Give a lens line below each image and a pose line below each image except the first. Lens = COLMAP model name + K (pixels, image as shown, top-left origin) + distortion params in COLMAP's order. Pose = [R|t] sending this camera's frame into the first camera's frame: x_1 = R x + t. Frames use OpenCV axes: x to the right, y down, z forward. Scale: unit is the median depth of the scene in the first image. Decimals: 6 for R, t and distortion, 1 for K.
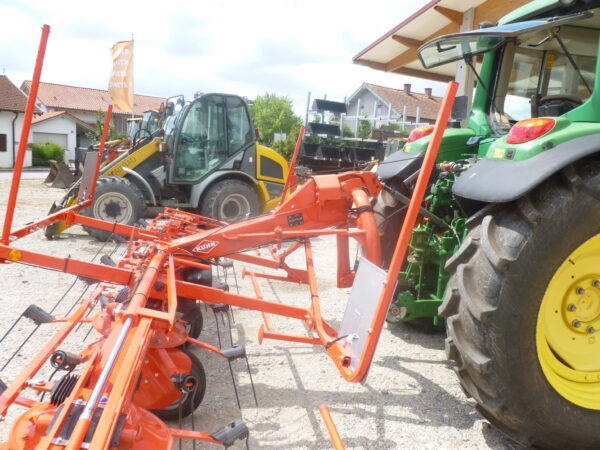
lens RADIAL K [[493.0, 0, 297.9], [0, 493.0, 227.9], [0, 0, 1]] dist [-0.072706, 0.037008]
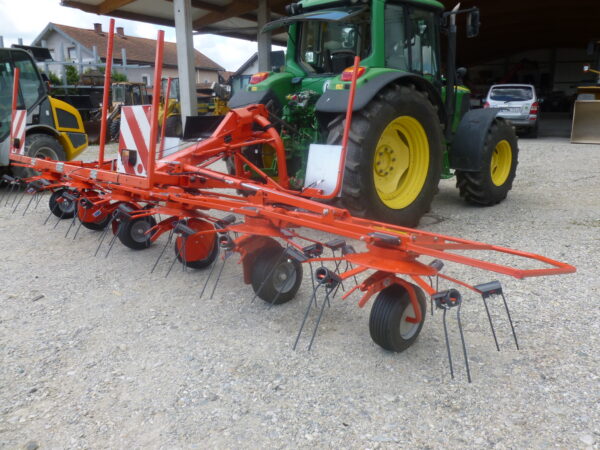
lens RADIAL K [[493.0, 0, 300.0], [0, 493.0, 229.7], [0, 0, 1]] dist [-0.072706, 0.037008]
pose [[0.824955, -0.214616, 0.522865, -0.239939], [0.150435, 0.975108, 0.162894, 0.015937], [-0.544810, -0.055723, 0.836706, -0.155665]]
